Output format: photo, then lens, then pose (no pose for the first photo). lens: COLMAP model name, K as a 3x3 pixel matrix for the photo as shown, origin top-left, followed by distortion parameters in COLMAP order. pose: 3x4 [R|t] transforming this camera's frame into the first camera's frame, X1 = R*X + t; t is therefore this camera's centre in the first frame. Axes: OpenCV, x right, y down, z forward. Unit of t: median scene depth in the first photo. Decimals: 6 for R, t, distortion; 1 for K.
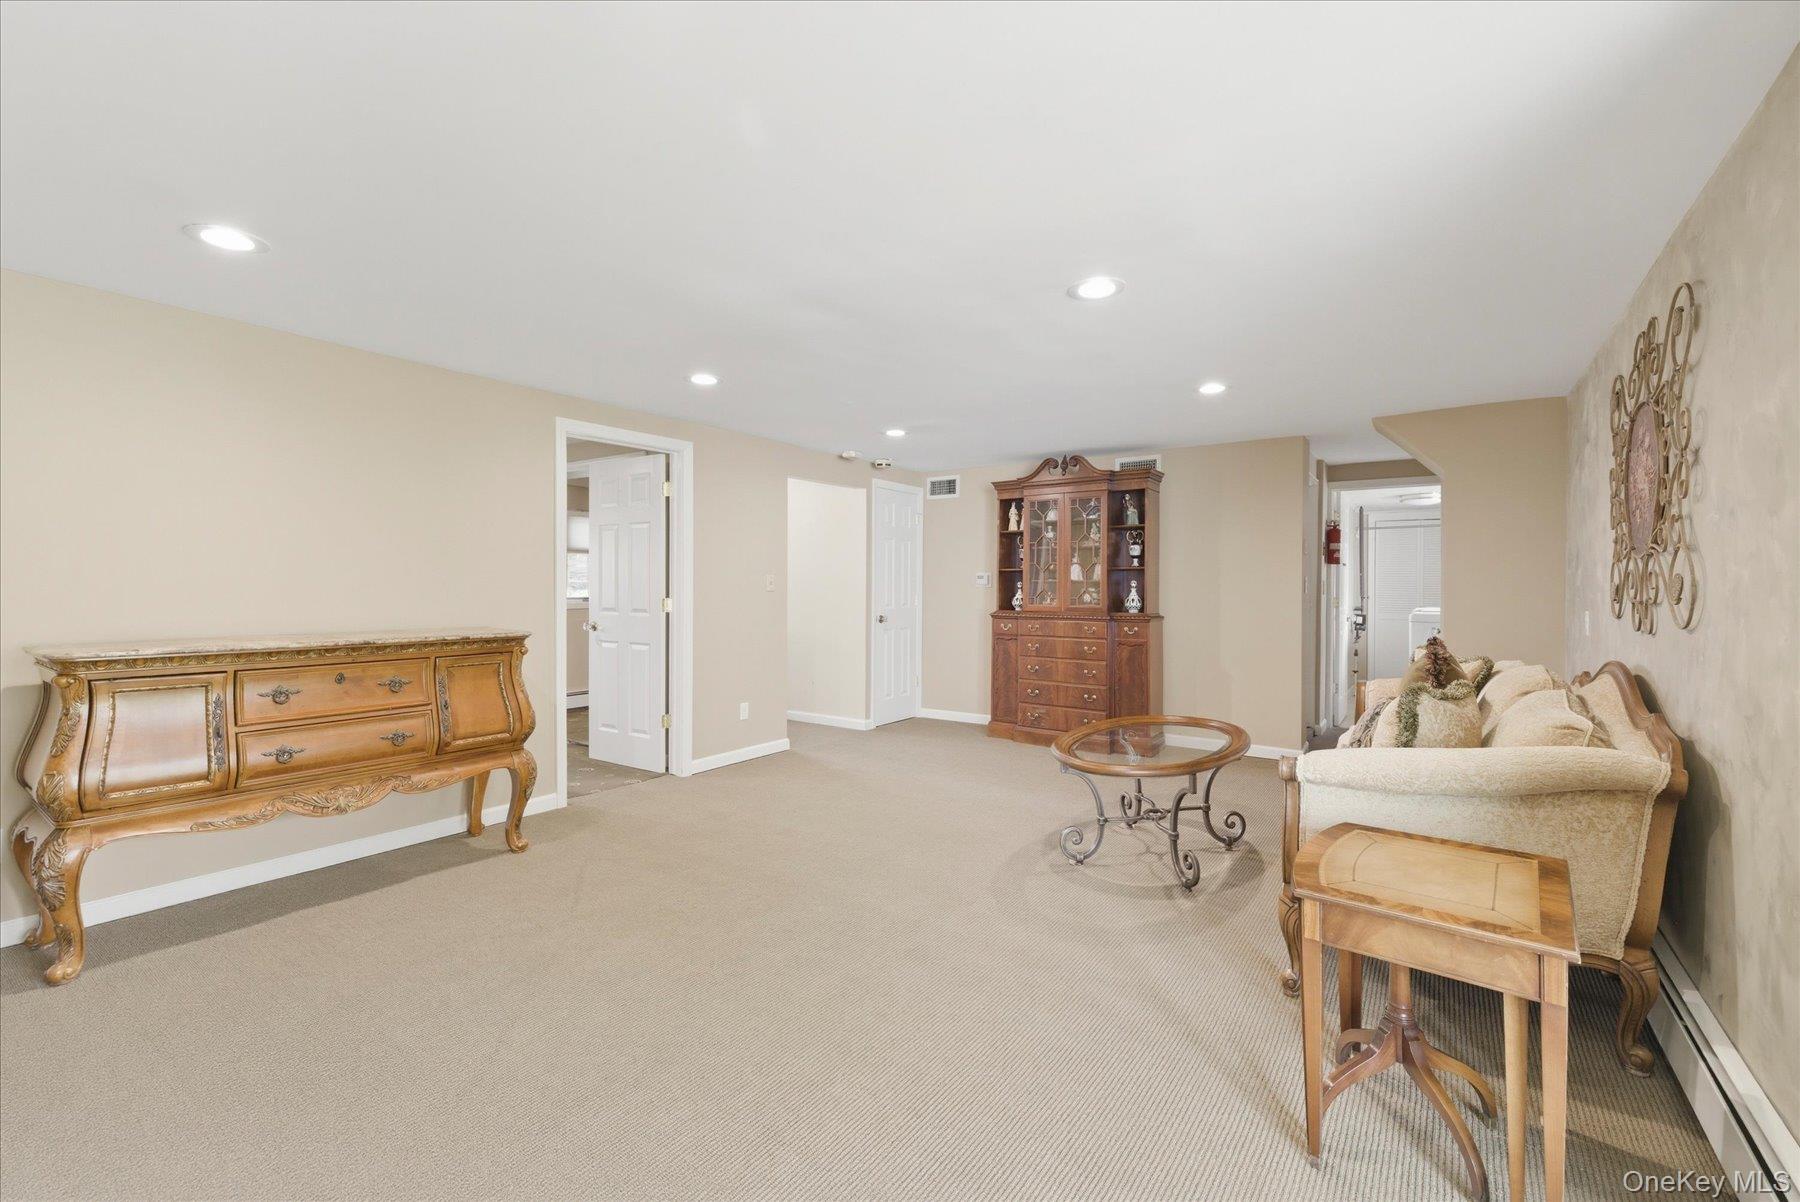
lens RADIAL K [[751.4, 0, 910.1], [0, 751.4, 590.4], [0, 0, 1]] dist [0.008037, -0.000222]
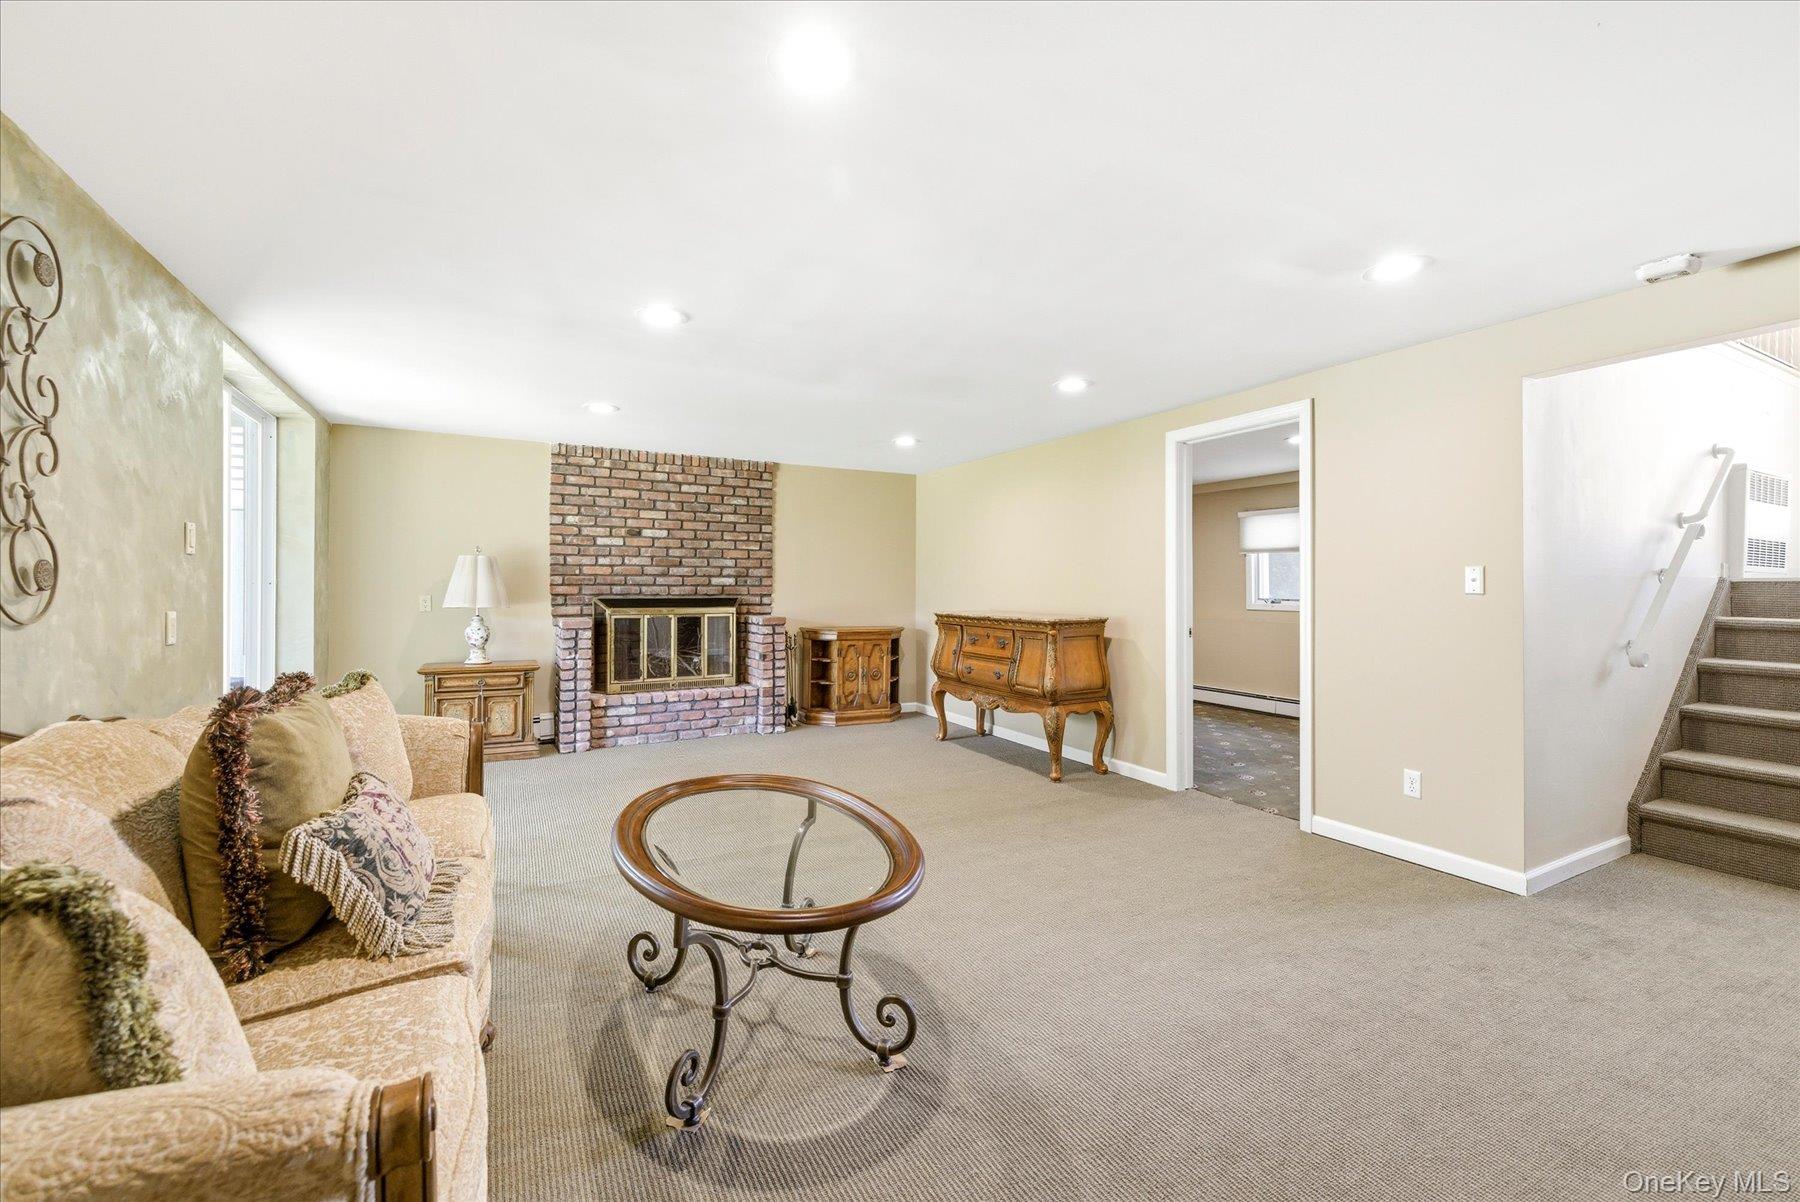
lens RADIAL K [[751.4, 0, 910.1], [0, 751.4, 590.4], [0, 0, 1]] dist [0.008037, -0.000222]
pose [[-0.455306, -0.005068, -0.890320, 0.890610], [-0.001658, 0.999987, -0.004845, 0.010976], [0.890333, -0.000730, -0.455309, 1.523700]]
